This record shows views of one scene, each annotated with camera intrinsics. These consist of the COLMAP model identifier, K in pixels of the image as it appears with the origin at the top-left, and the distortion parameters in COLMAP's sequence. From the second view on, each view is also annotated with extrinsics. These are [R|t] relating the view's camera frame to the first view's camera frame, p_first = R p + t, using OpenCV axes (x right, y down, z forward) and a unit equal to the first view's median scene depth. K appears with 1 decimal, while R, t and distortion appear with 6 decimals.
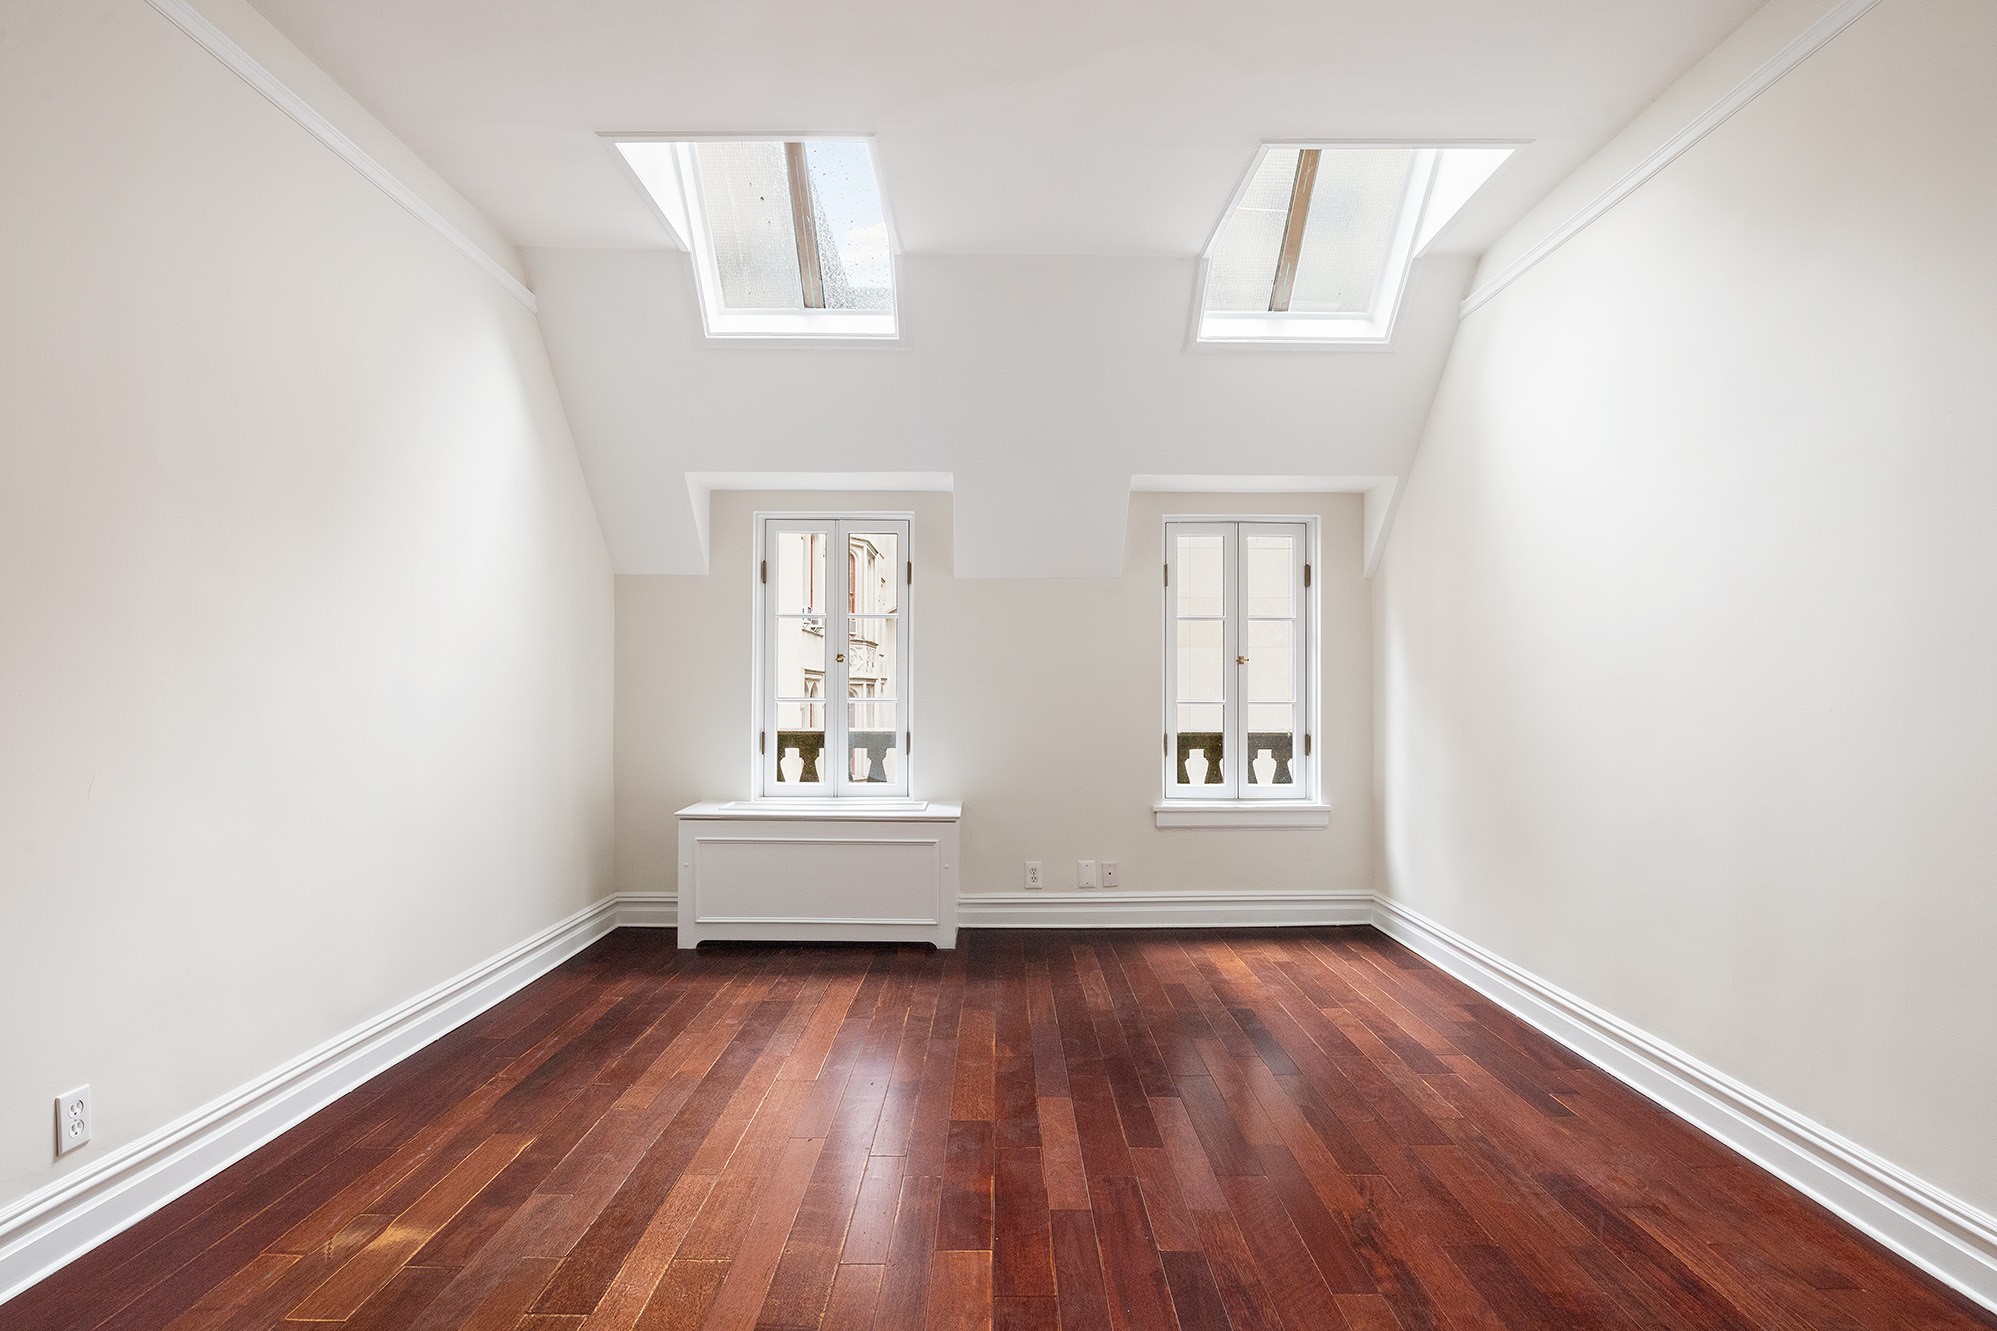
lens RADIAL K [[1013.7, 0, 991.1], [0, 1013.7, 672.3], [0, 0, 1]] dist [0.008186, -0.002162]
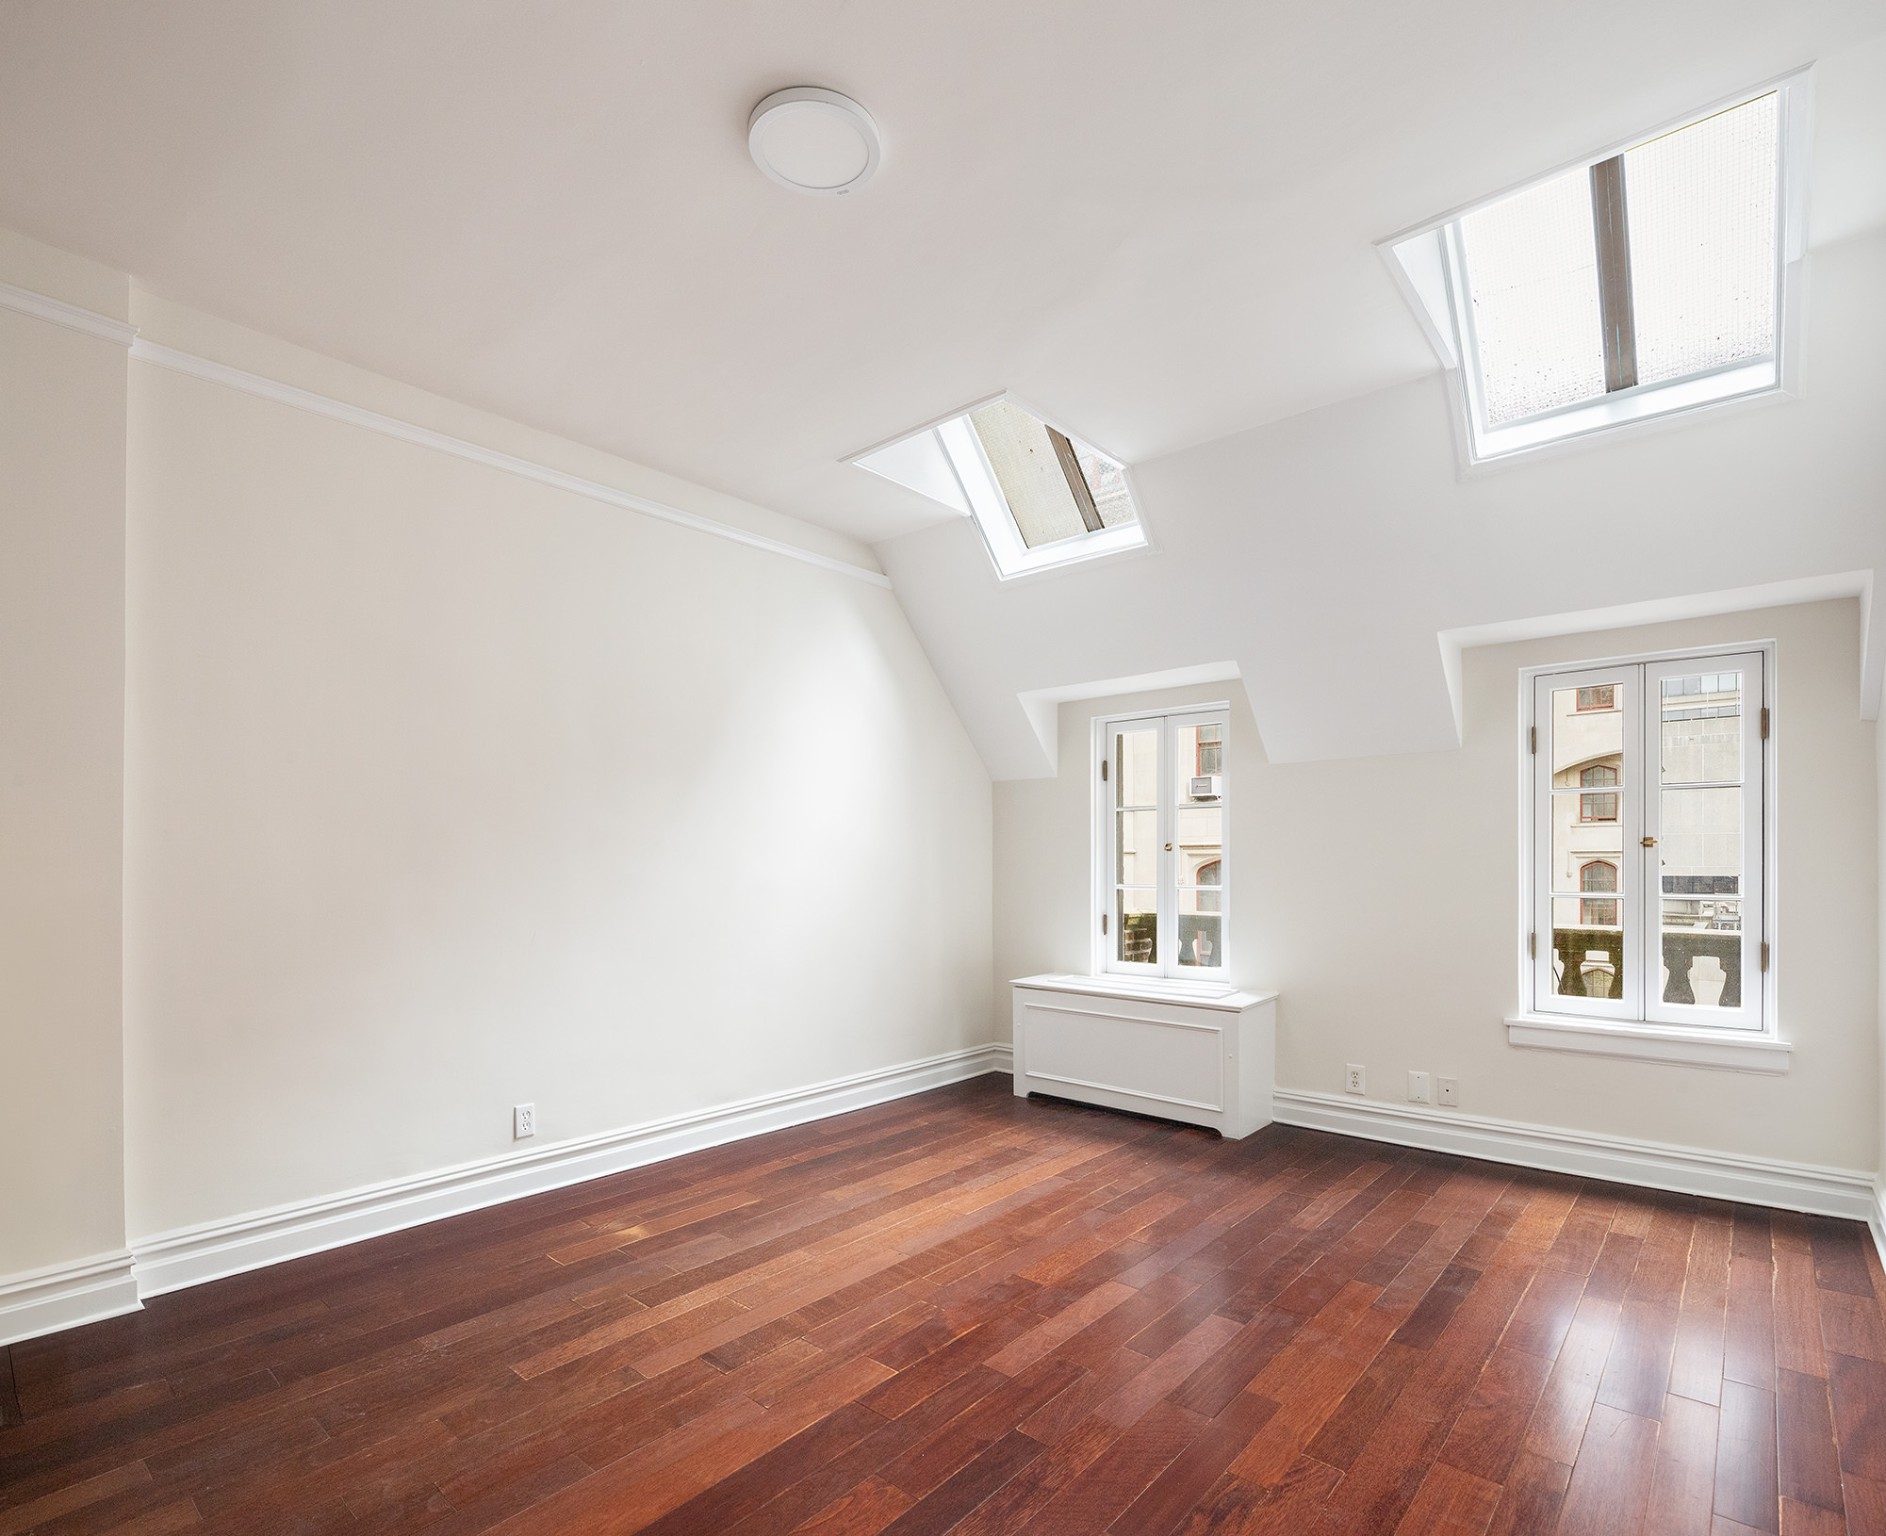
lens RADIAL K [[963.0, 0, 941.2], [0, 963.0, 866.7], [0, 0, 1]] dist [0.001204, -0.000967]
pose [[0.741529, -0.000536, -0.670921, 0.394668], [0.016518, 0.999711, 0.017458, -0.017611], [0.670717, -0.024028, 0.741324, 0.110476]]
